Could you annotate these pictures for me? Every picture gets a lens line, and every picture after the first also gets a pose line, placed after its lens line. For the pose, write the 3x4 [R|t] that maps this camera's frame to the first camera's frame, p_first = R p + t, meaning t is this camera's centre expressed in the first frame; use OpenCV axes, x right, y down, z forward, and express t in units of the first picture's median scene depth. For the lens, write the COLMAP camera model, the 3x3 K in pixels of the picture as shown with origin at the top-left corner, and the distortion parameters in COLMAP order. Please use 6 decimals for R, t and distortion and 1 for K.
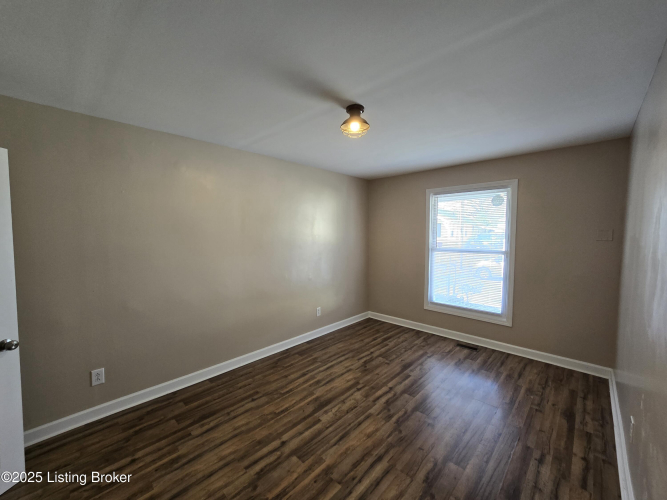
lens RADIAL K [[272.9, 0, 333.6], [0, 272.9, 250.2], [0, 0, 1]] dist [-0.004199, 0.001224]
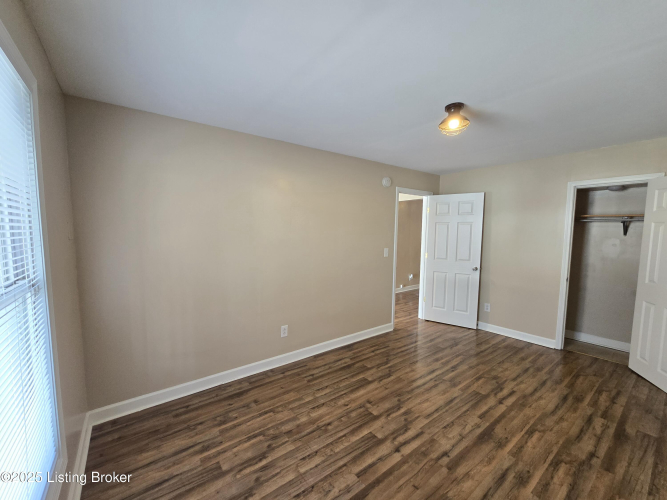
lens RADIAL K [[272.9, 0, 332.7], [0, 272.9, 253.0], [0, 0, 1]] dist [-0.004199, 0.001224]
pose [[-0.985650, -0.012882, 0.168308, 0.296315], [0.011404, 0.989724, 0.142537, -0.107802], [-0.168414, 0.142411, -0.975375, 1.847525]]
